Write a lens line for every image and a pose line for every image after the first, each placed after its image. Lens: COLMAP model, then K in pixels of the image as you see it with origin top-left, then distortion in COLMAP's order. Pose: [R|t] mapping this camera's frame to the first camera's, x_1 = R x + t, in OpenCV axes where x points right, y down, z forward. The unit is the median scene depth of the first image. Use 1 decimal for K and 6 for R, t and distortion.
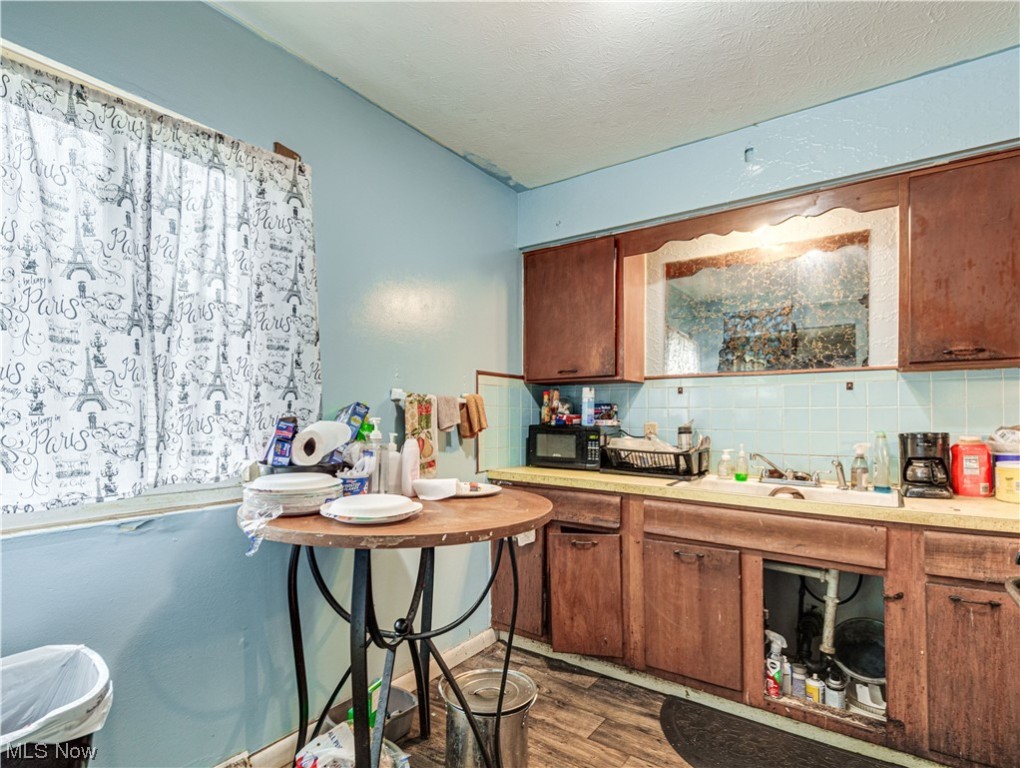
lens RADIAL K [[532.6, 0, 512.2], [0, 532.6, 412.3], [0, 0, 1]] dist [0.003785, 0.000881]
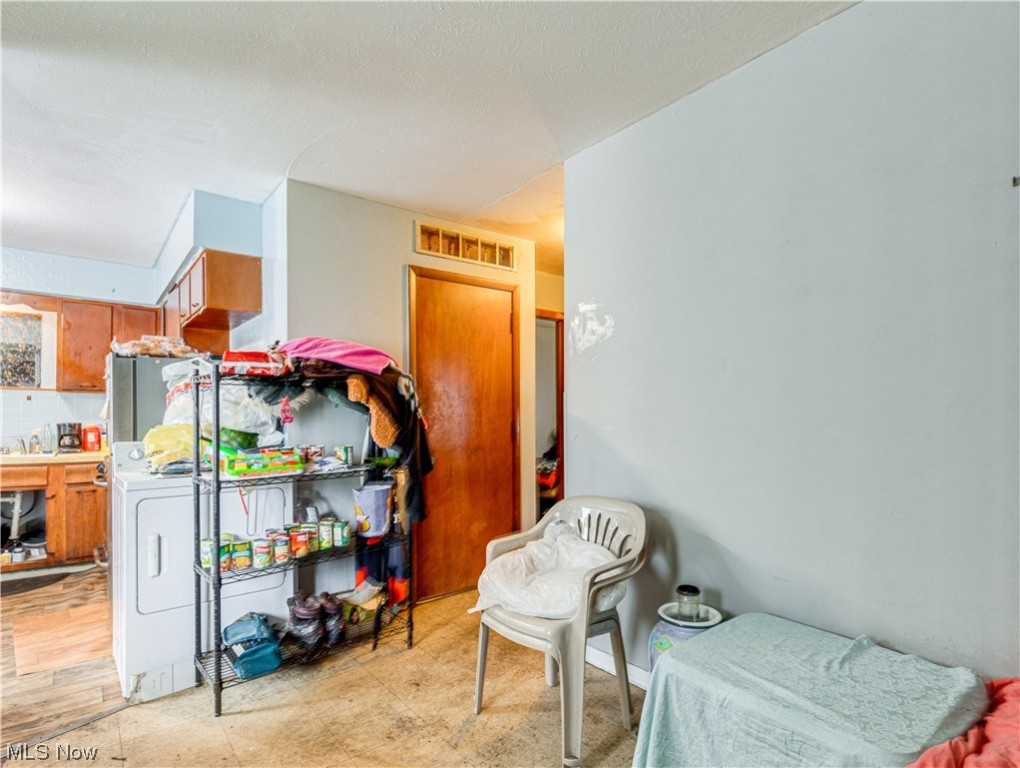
lens RADIAL K [[532.6, 0, 512.2], [0, 532.6, 412.3], [0, 0, 1]] dist [0.003785, 0.000881]
pose [[0.268172, 0.000880, 0.963371, -0.805436], [-0.011350, 0.999933, 0.002246, -0.028252], [-0.963304, -0.011537, 0.268164, -1.272381]]
